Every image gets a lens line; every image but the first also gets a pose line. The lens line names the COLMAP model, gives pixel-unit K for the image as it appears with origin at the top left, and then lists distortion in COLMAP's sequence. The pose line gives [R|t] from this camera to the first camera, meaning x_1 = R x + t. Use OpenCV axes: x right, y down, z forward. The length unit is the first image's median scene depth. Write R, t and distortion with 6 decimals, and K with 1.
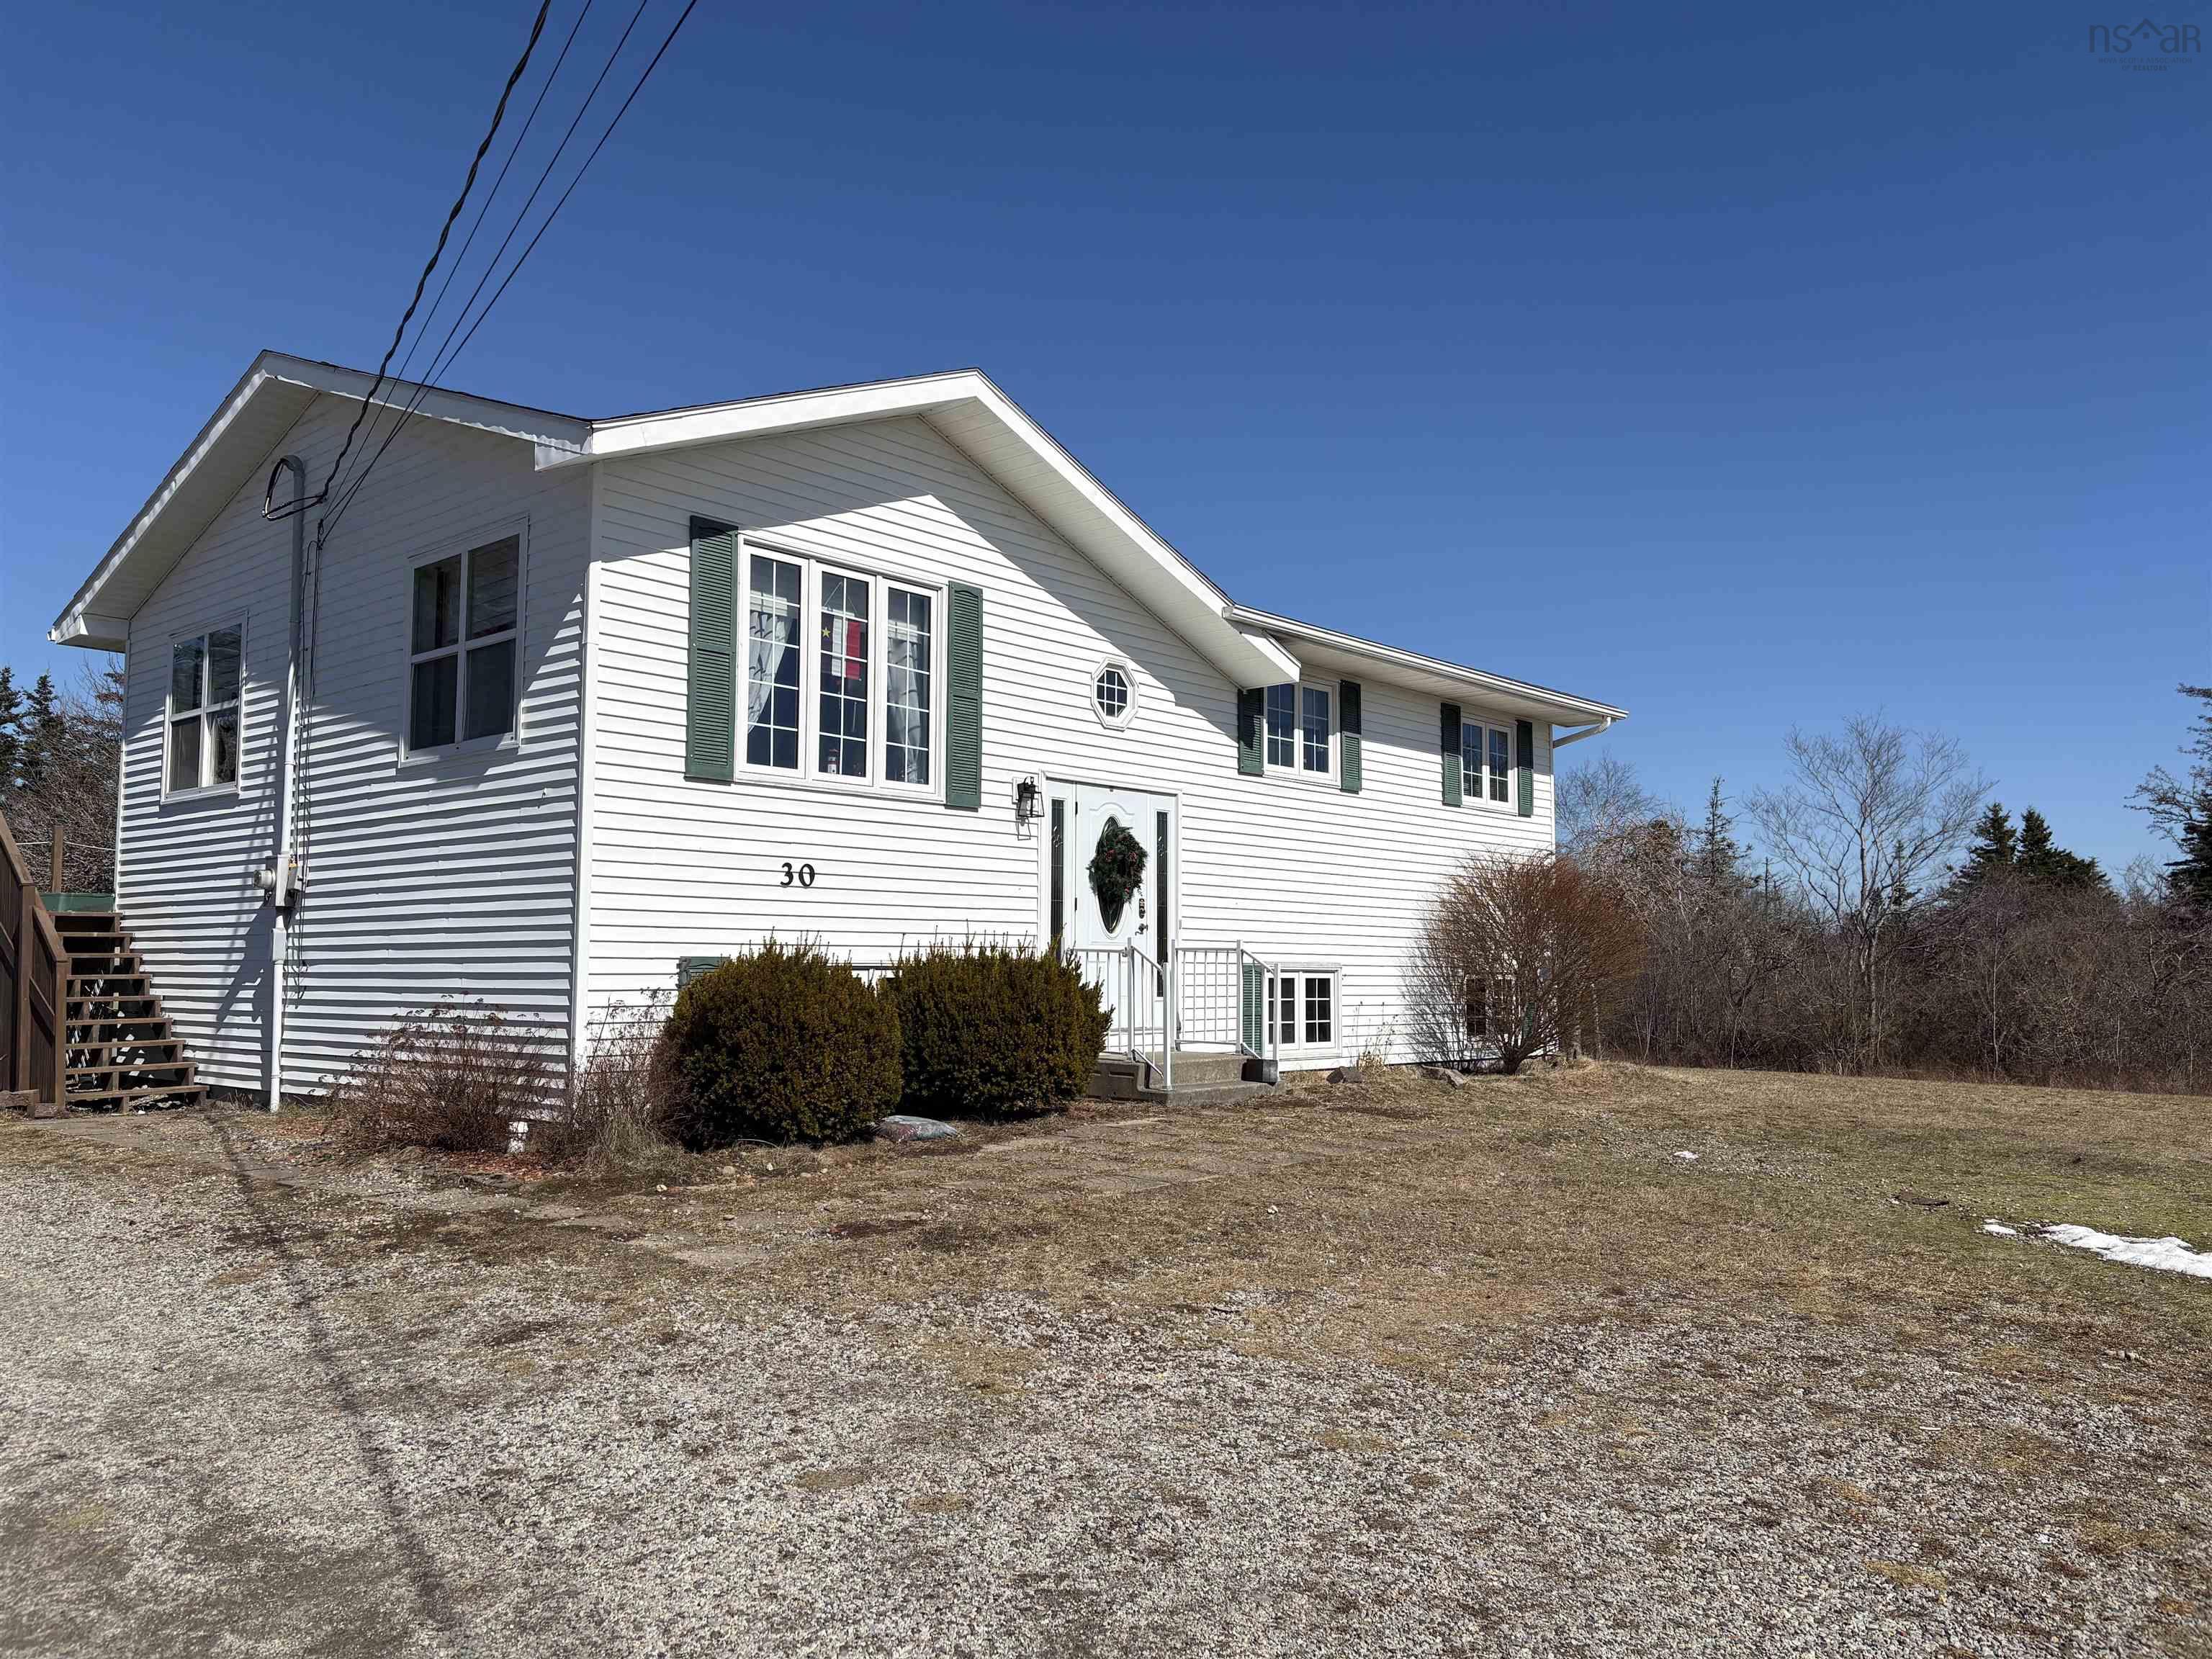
lens RADIAL K [[1656.8, 0, 1053.5], [0, 1656.8, 835.1], [0, 0, 1]] dist [0.033347, -0.027526]
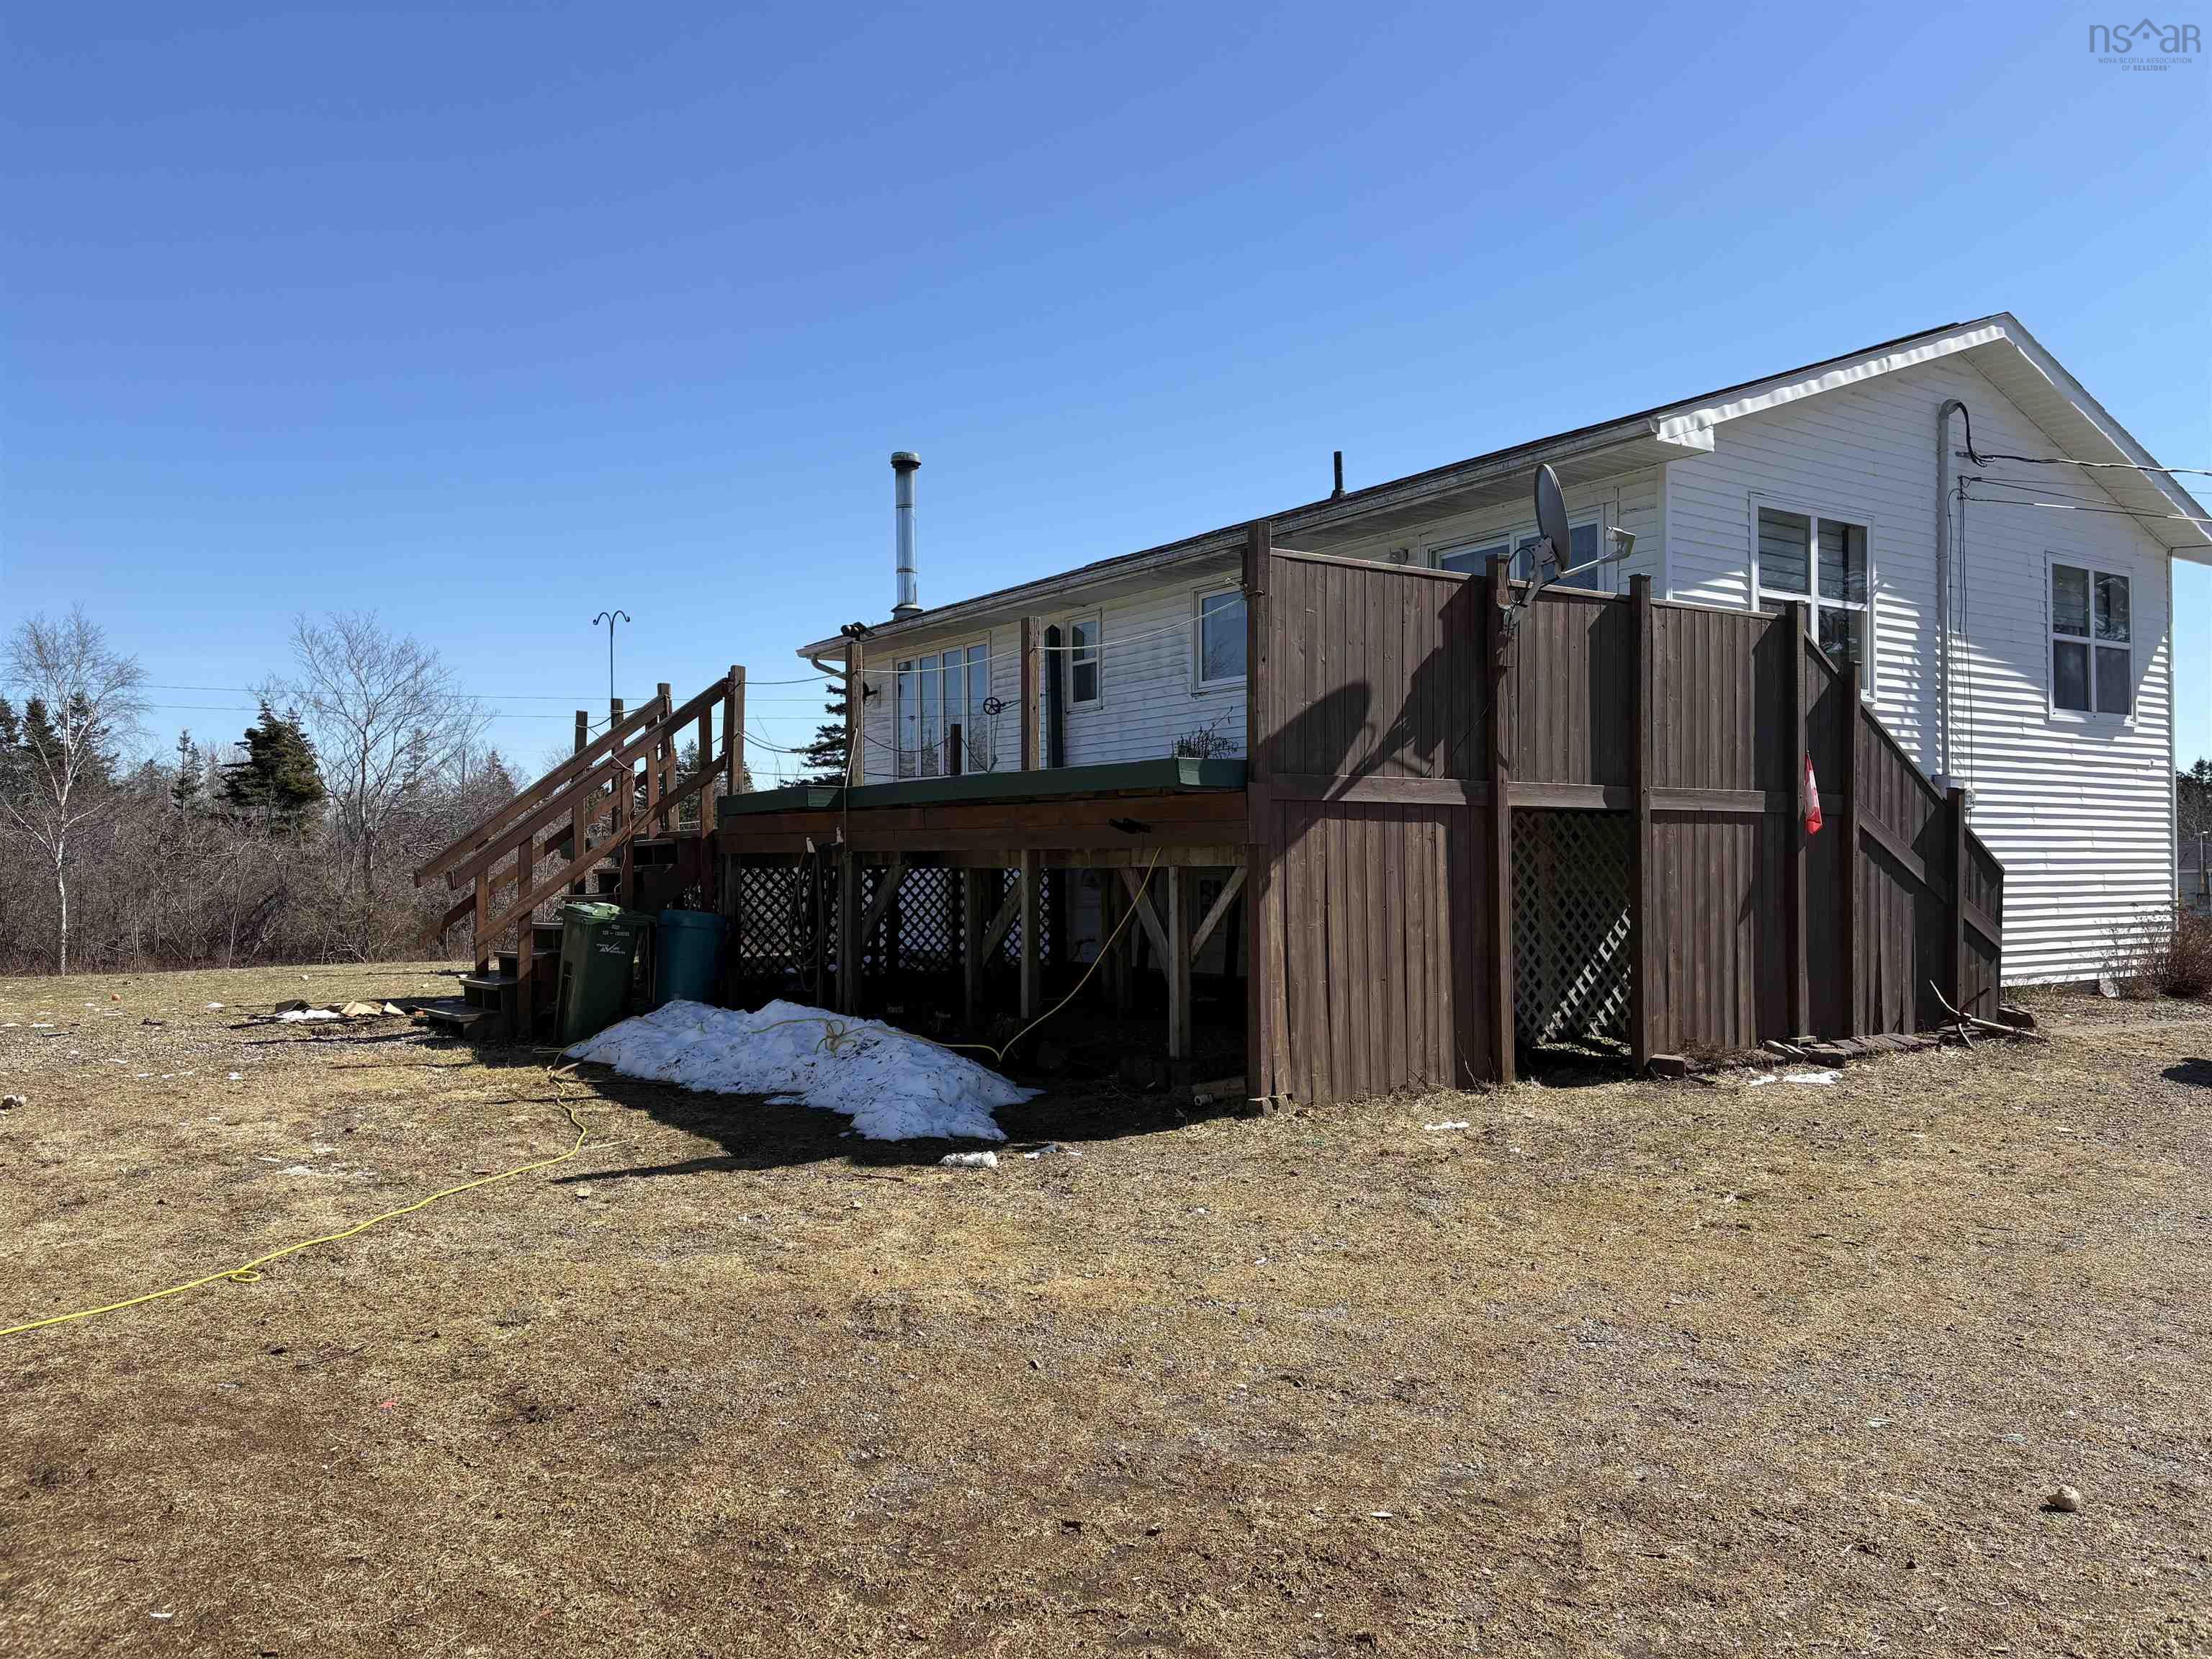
lens RADIAL K [[1656.8, 0, 1104.9], [0, 1656.8, 839.0], [0, 0, 1]] dist [0.033347, -0.027526]
pose [[0.231472, 0.010261, 0.972787, -1.603958], [-0.076423, 0.997046, 0.007668, 0.084756], [-0.969835, -0.076119, 0.231572, 1.247777]]
